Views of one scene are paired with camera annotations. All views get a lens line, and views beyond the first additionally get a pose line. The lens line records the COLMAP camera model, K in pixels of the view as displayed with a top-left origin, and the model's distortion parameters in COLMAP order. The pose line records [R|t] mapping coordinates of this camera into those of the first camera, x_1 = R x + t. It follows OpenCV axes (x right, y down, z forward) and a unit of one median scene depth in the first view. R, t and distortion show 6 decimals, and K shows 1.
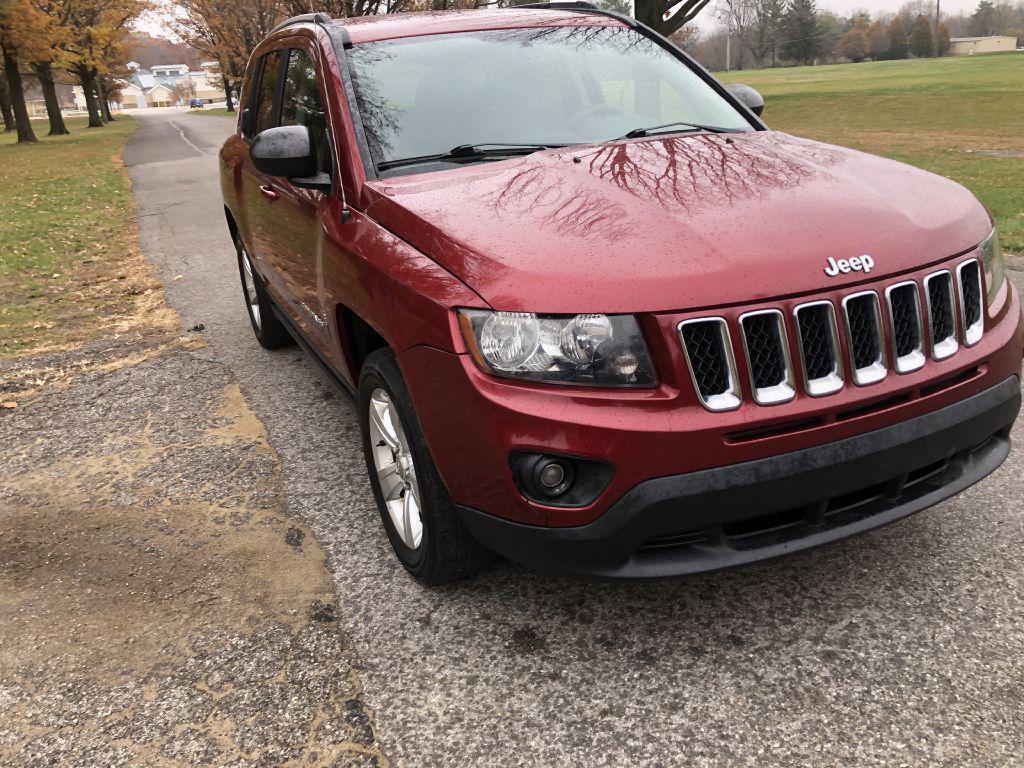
lens RADIAL K [[835.5, 0, 470.6], [0, 835.5, 383.5], [0, 0, 1]] dist [-0.001148, 0.056137]
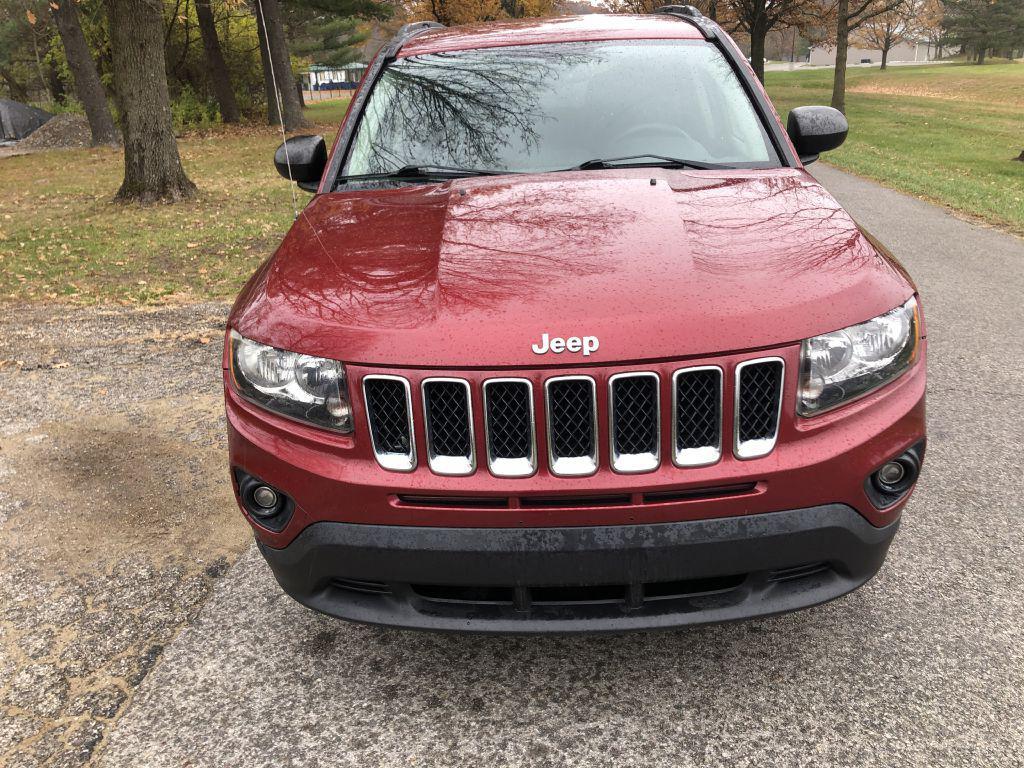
lens RADIAL K [[853.6, 0, 505.8], [0, 853.6, 375.7], [0, 0, 1]] dist [0.028338, -0.007366]
pose [[0.897501, 0.168864, -0.407402, 0.737534], [-0.154147, 0.985639, 0.068953, -0.153600], [0.413195, 0.000915, 0.910642, 0.115675]]
